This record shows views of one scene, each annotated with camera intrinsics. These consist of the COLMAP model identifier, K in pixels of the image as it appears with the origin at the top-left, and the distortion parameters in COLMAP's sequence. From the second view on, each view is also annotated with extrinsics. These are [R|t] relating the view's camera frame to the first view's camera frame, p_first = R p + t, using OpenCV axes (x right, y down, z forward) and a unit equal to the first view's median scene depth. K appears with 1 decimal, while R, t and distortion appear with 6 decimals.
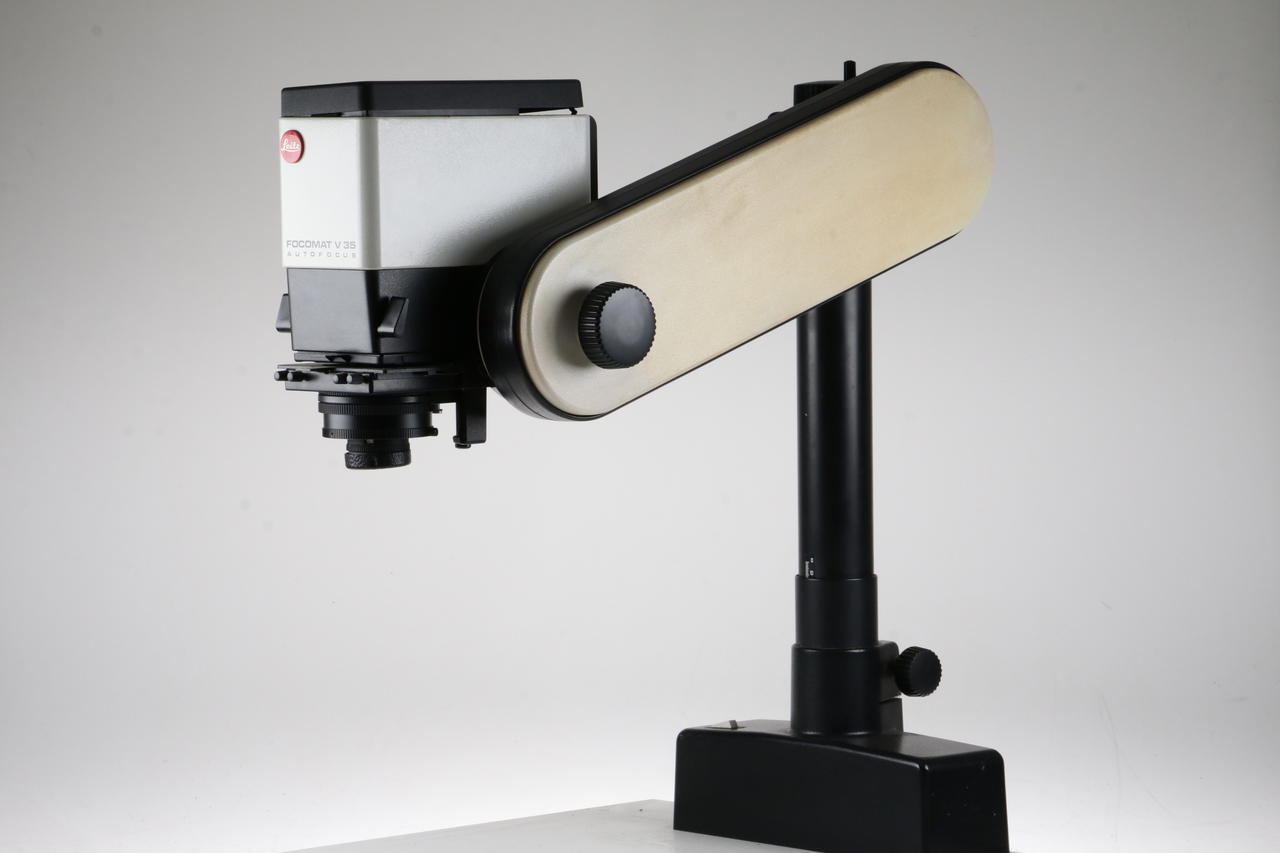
lens RADIAL K [[5053.7, 0, 641.7], [0, 5053.7, 427.7], [0, 0, 1]] dist [1.036318, 0.000000]
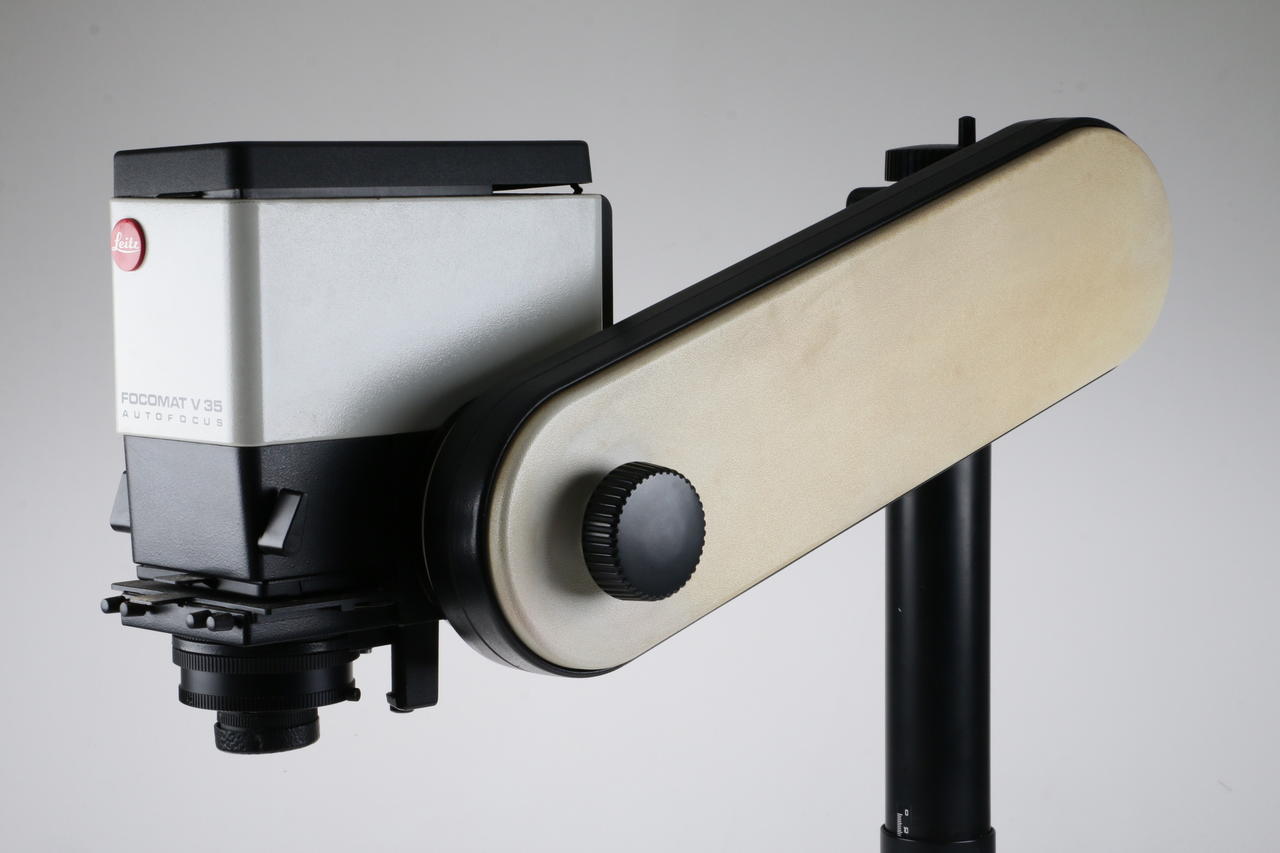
lens RADIAL K [[2818.6, 0, 635.1], [0, 2818.6, 428.5], [0, 0, 1]] dist [0.316323, 0.000000]
pose [[0.999969, 0.005816, 0.005343, -0.007874], [-0.005987, 0.999451, 0.032600, -0.044227], [-0.005151, -0.032631, 0.999454, 0.645696]]
